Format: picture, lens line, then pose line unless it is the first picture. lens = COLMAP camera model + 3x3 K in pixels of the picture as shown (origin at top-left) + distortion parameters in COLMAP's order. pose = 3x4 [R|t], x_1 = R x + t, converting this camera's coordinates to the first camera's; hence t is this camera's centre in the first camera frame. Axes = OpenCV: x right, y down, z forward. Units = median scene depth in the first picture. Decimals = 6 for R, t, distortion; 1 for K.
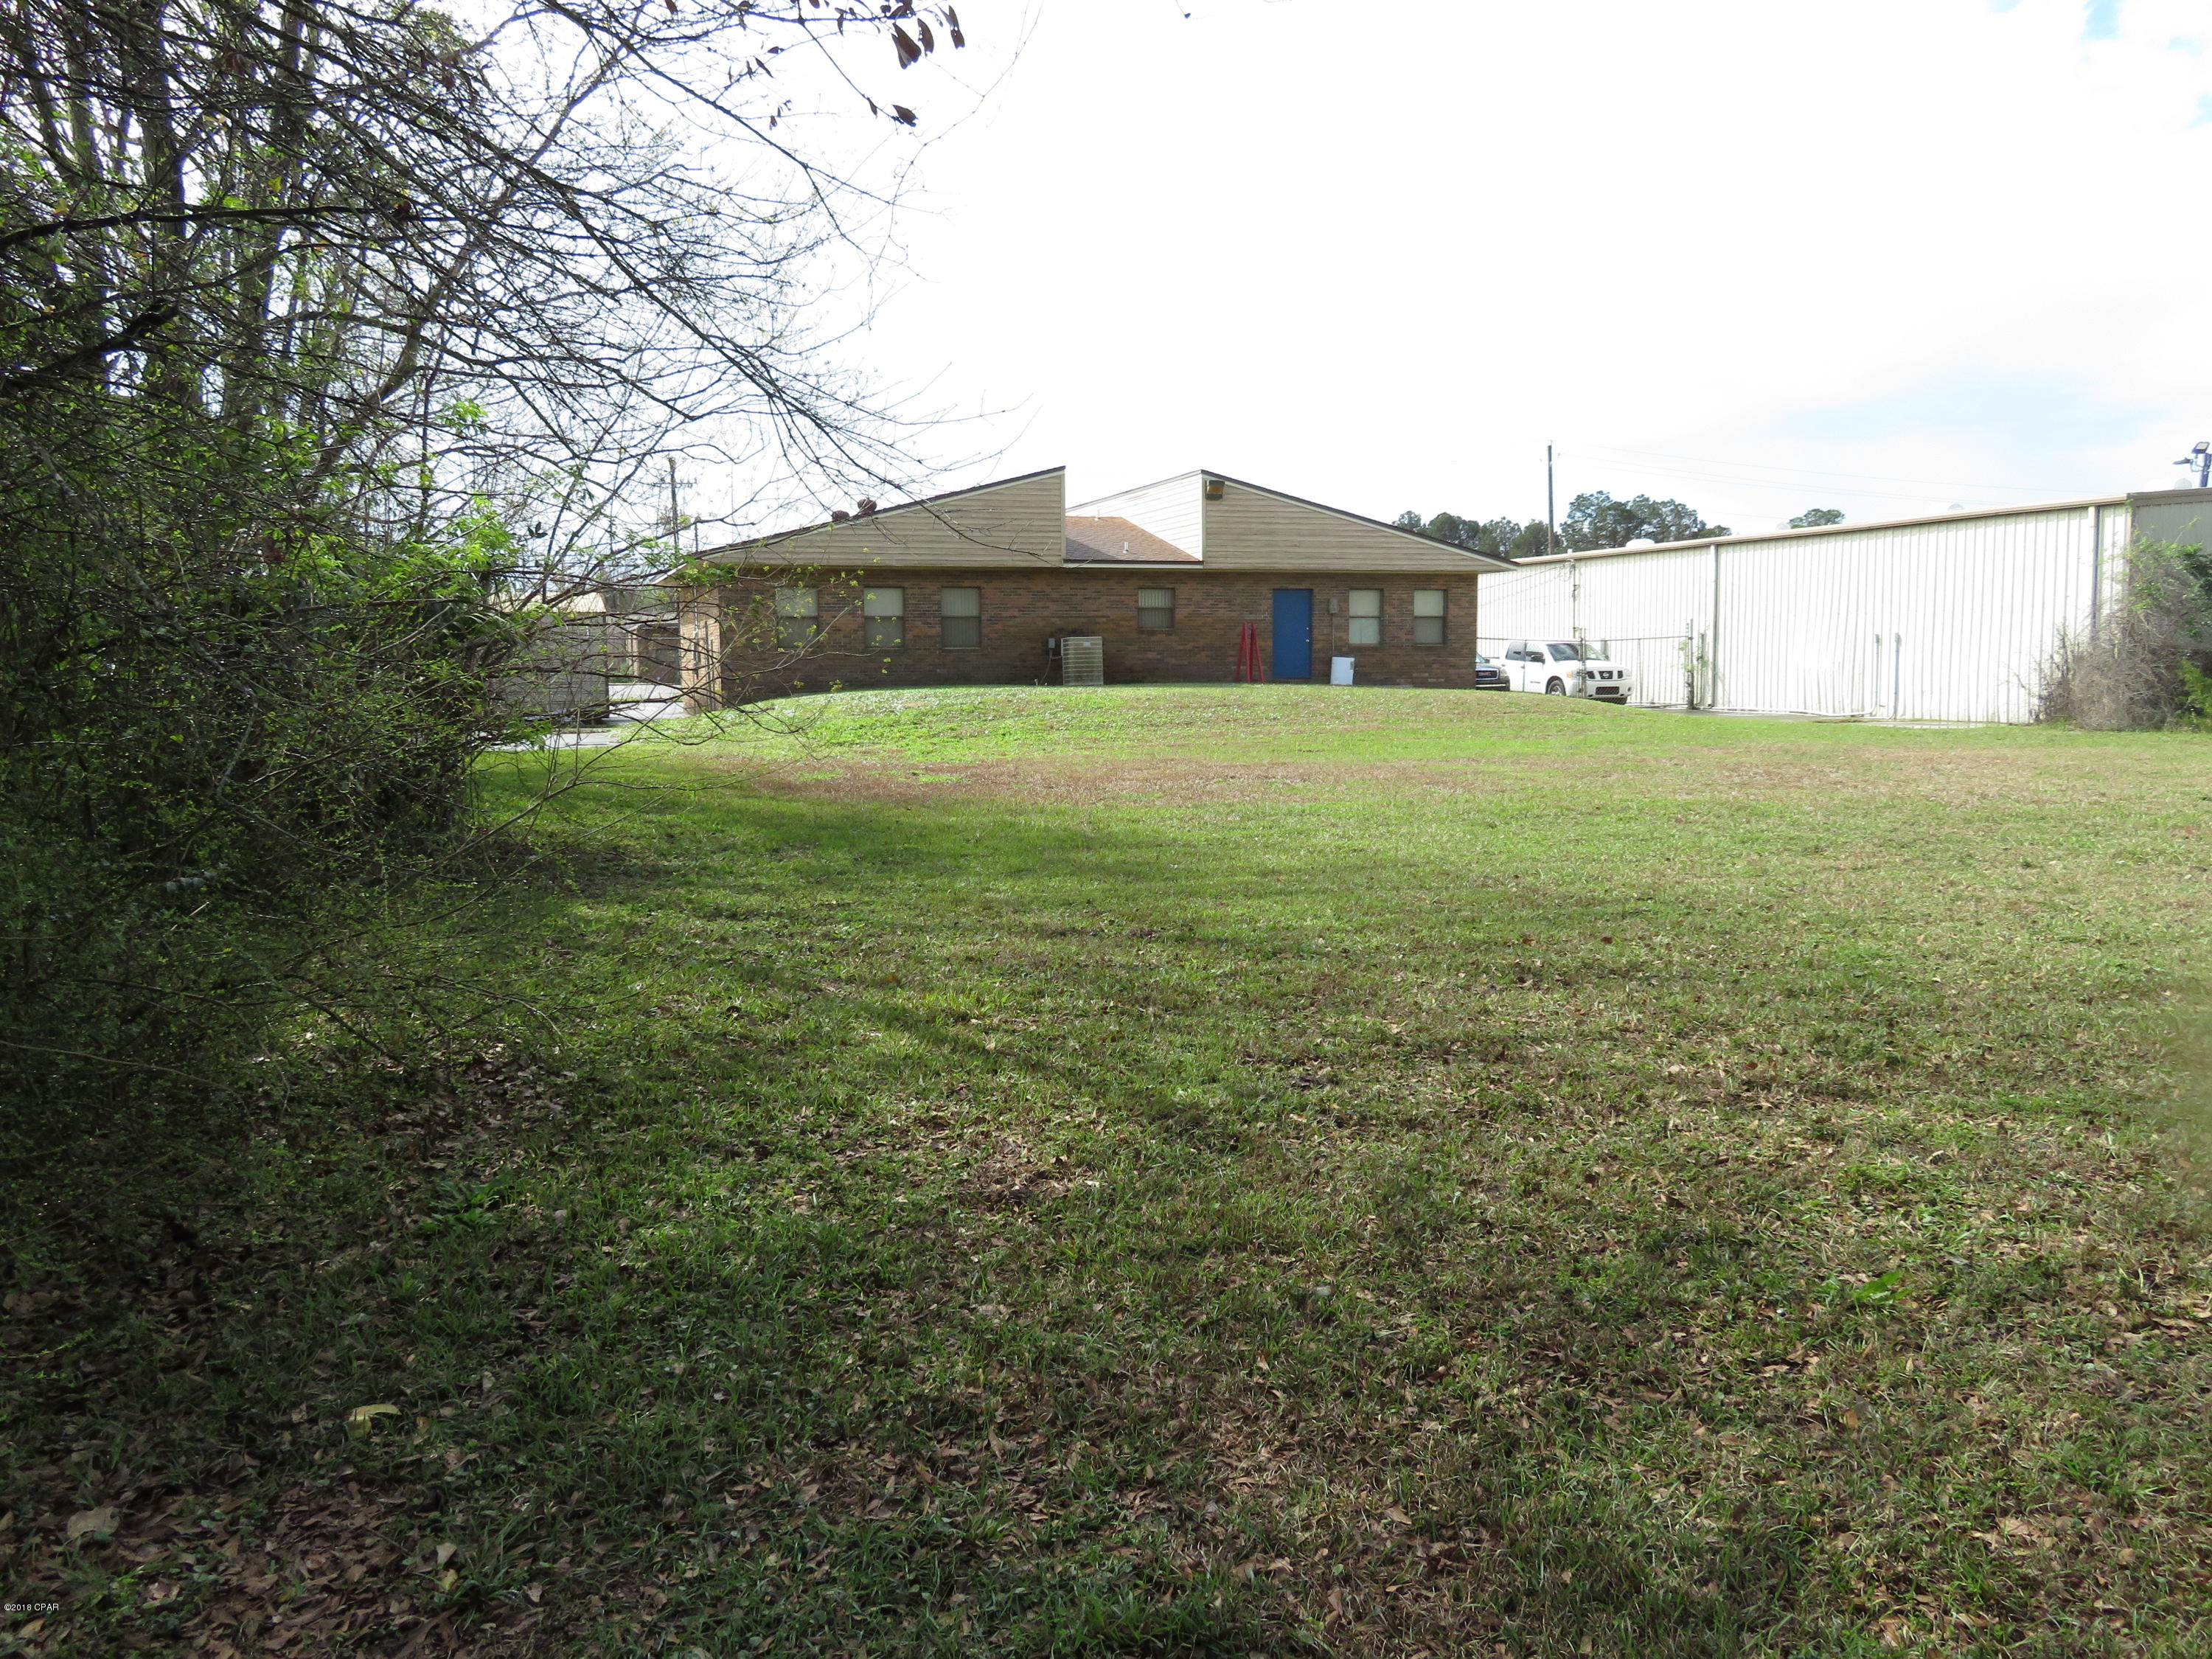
lens RADIAL K [[1767.8, 0, 1097.8], [0, 1767.8, 830.8], [0, 0, 1]] dist [0.026595, -0.007527]
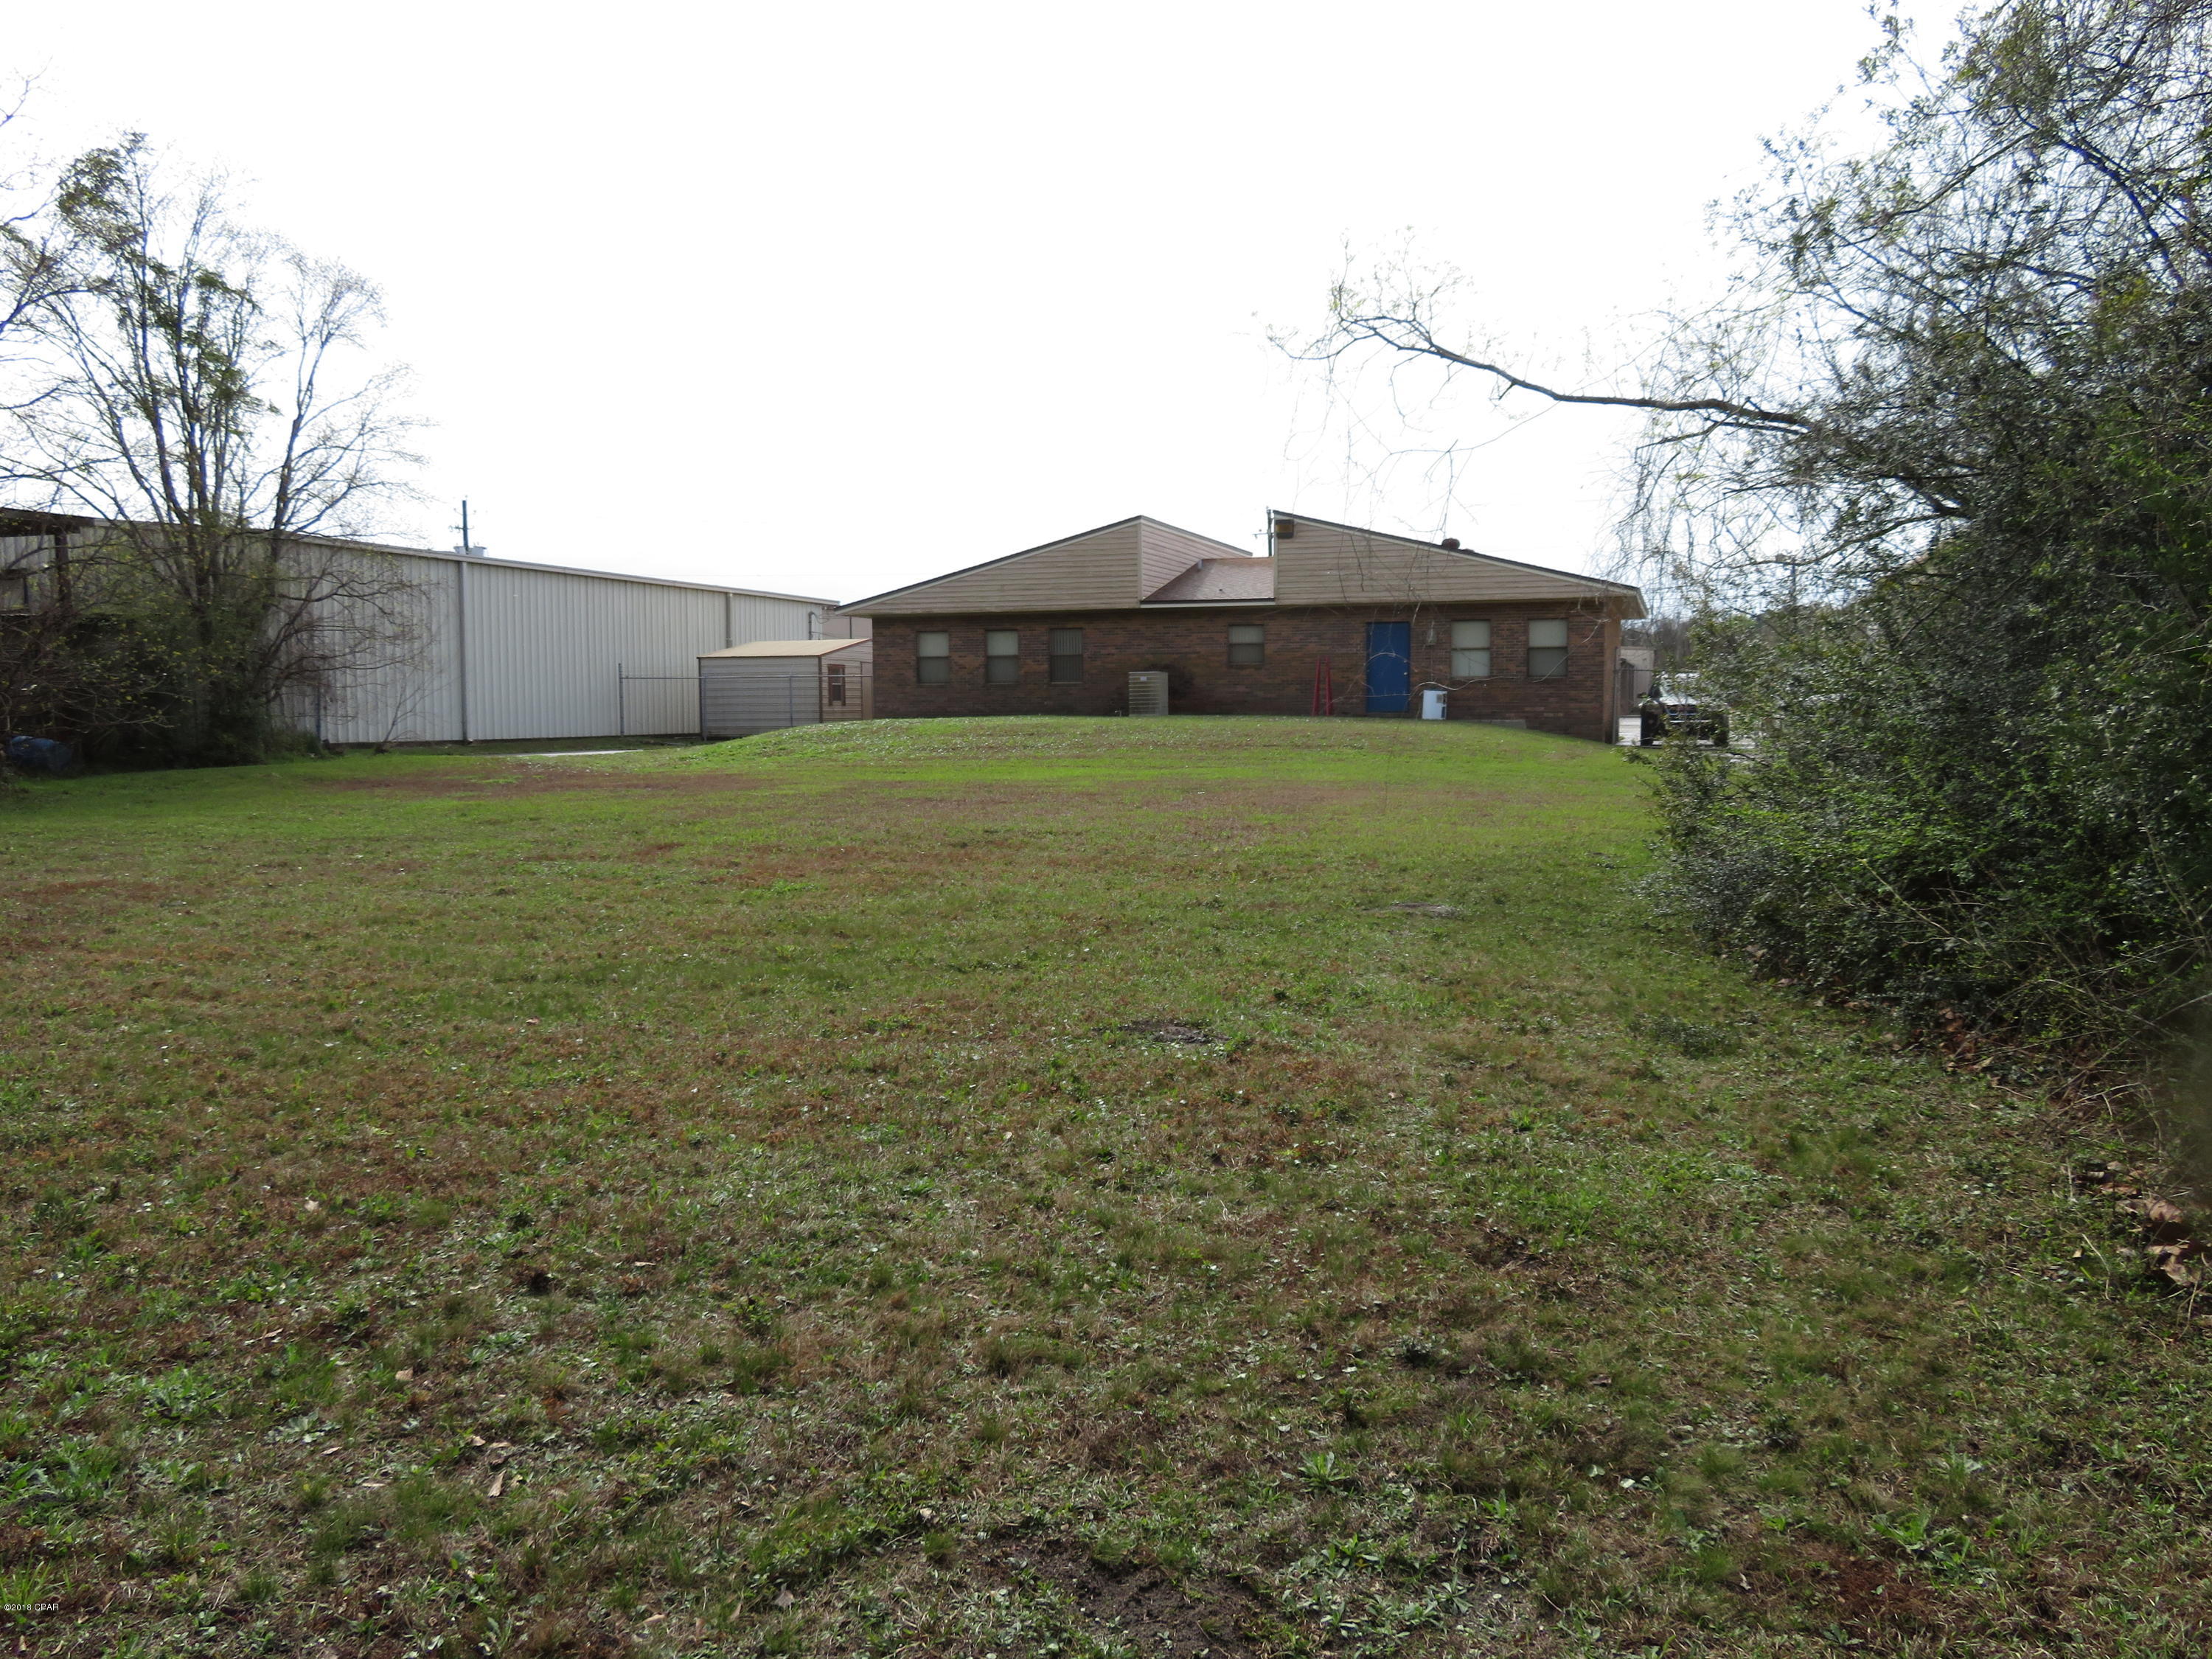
lens RADIAL K [[1767.8, 0, 1103.2], [0, 1767.8, 822.6], [0, 0, 1]] dist [0.026595, -0.007527]
pose [[0.815879, 0.040610, -0.576794, 0.560968], [-0.056910, 0.998327, -0.010211, -0.004679], [0.575415, 0.041156, 0.816826, 0.098014]]
